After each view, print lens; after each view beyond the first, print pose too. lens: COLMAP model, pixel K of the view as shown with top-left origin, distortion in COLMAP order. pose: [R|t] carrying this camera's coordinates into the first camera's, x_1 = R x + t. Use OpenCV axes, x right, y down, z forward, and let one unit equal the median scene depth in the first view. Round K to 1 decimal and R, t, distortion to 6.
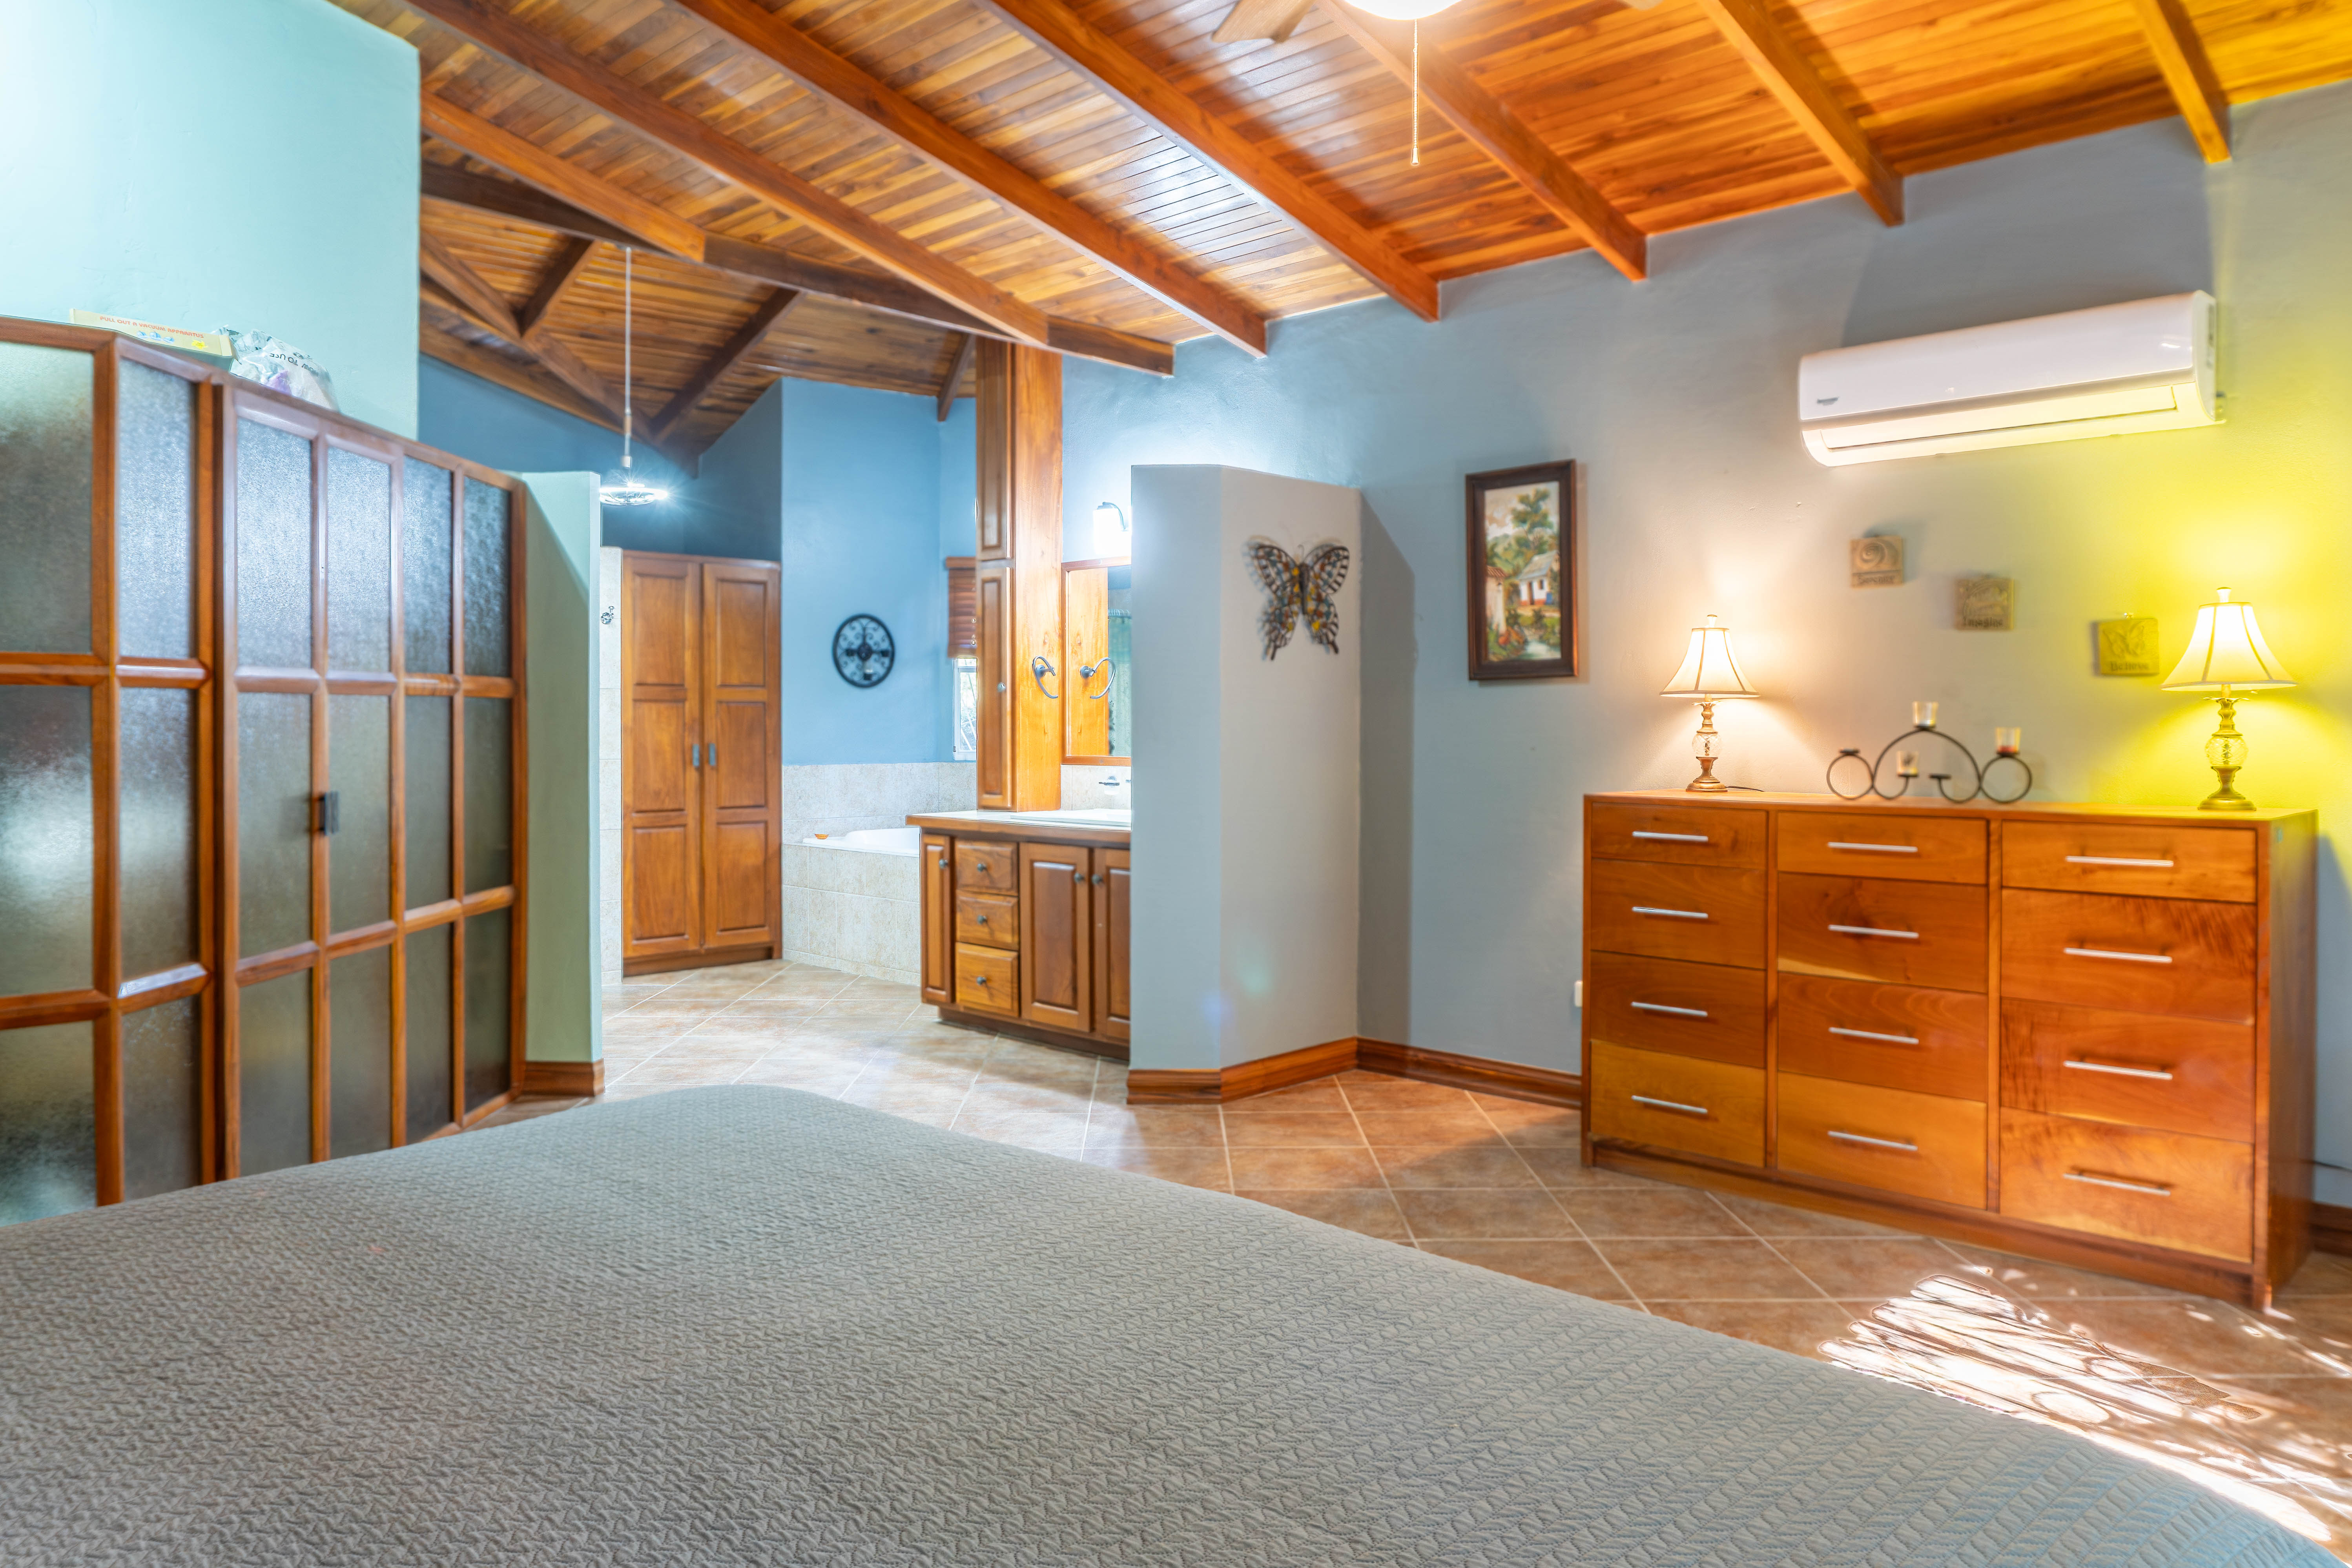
lens RADIAL K [[1612.9, 0, 1175.0], [0, 1612.9, 679.8], [0, 0, 1]] dist [-0.024218, -0.000922]
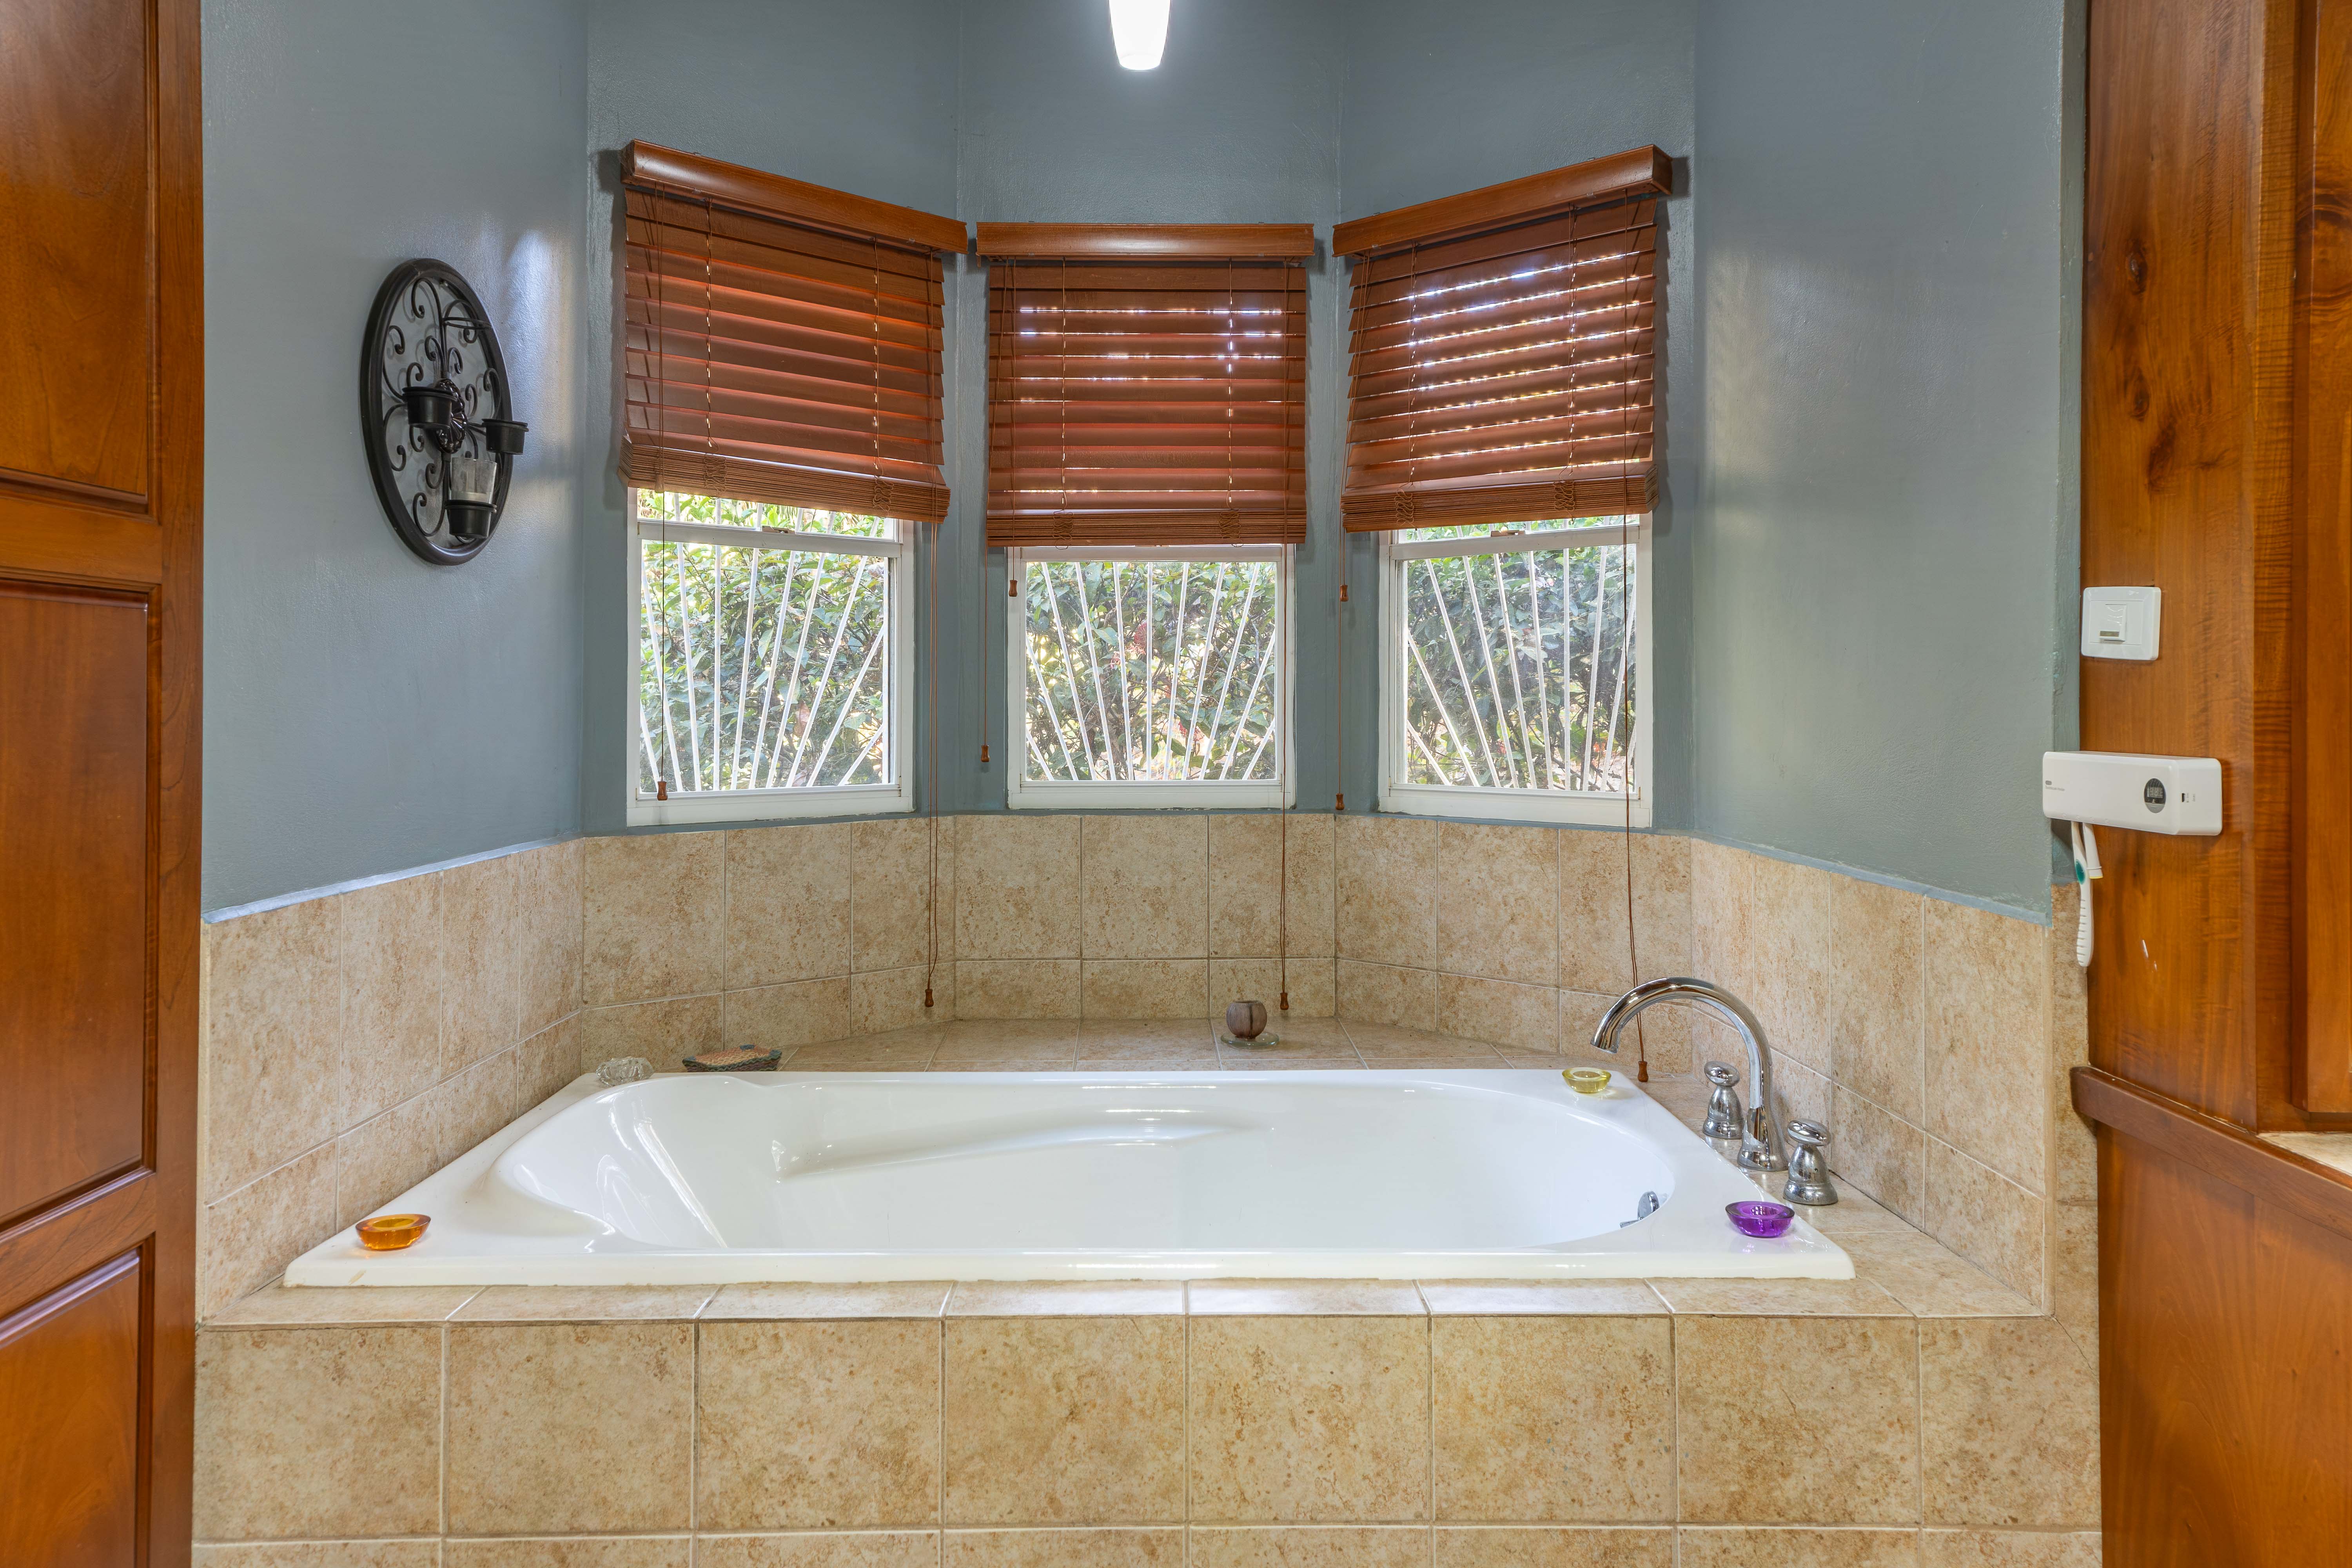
lens RADIAL K [[1567.9, 0, 1175.8], [0, 1567.9, 676.6], [0, 0, 1]] dist [0.033972, 0.000147]
pose [[0.703266, 0.012203, 0.710822, -0.307901], [-0.020926, 0.999775, 0.003540, 0.021011], [-0.710619, -0.017364, 0.703363, 0.805420]]
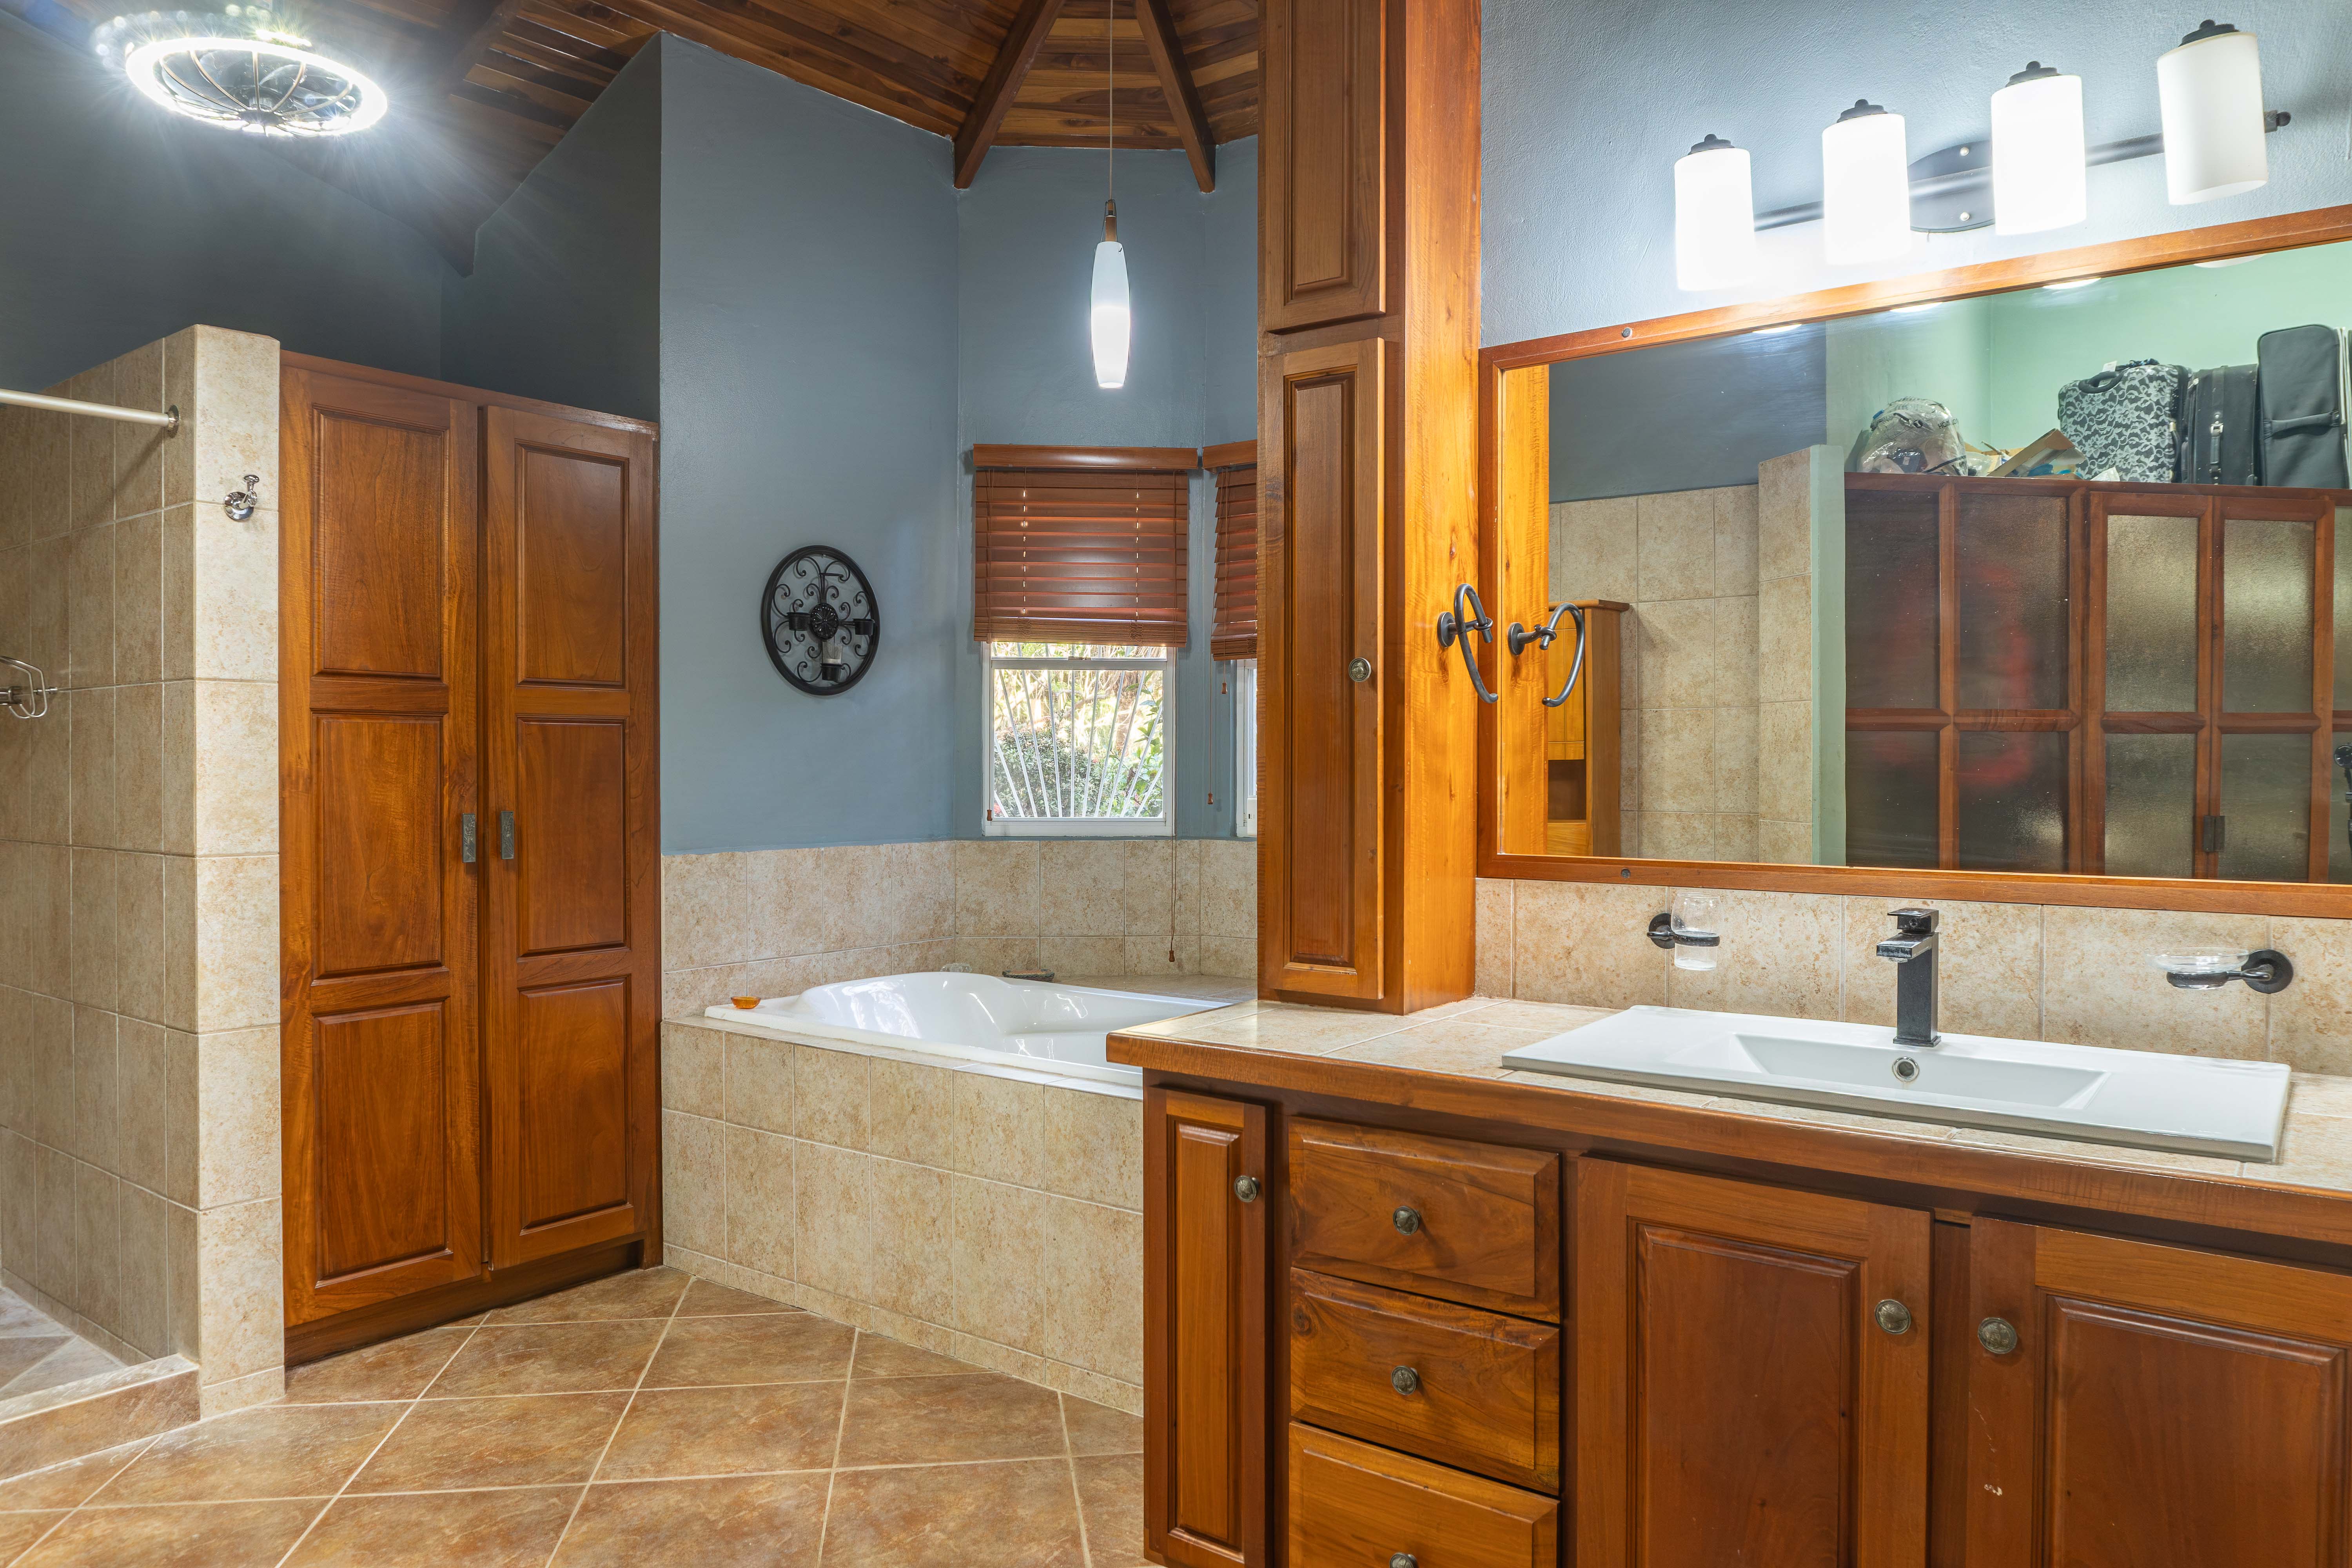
lens RADIAL K [[1584.6, 0, 1180.1], [0, 1584.6, 752.1], [0, 0, 1]] dist [-0.018376, 0.000829]
pose [[0.990784, 0.003604, 0.135404, -0.160847], [-0.006411, 0.999773, 0.020295, 0.013266], [-0.135300, -0.020976, 0.990583, 0.537223]]
